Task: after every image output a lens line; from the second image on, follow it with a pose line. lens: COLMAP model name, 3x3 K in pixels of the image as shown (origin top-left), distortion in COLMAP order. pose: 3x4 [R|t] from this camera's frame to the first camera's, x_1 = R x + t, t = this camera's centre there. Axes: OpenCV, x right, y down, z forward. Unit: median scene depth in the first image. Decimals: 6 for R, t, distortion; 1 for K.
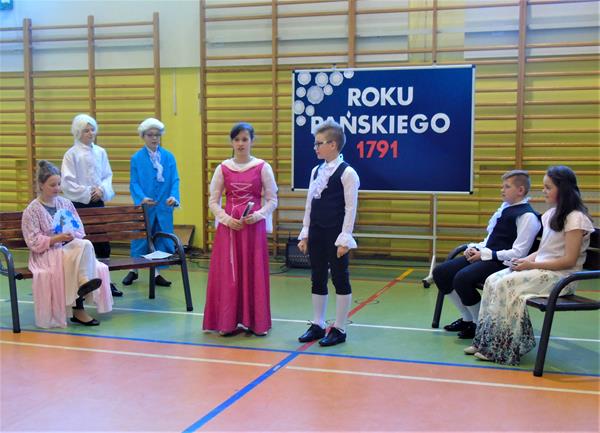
lens RADIAL K [[929.7, 0, 300.0], [0, 929.7, 216.5], [0, 0, 1]] dist [-0.002251, -0.118427]
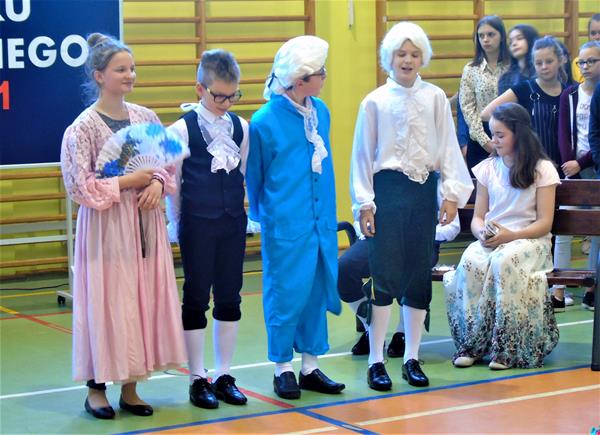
lens RADIAL K [[1591.6, 0, 300.0], [0, 1591.6, 217.5], [0, 0, 1]] dist [-0.027239, 1.304098]
pose [[0.639423, -0.086754, 0.763945, -0.735918], [0.088252, 0.995328, 0.039163, -0.023730], [-0.763773, 0.042378, 0.644092, 0.268851]]
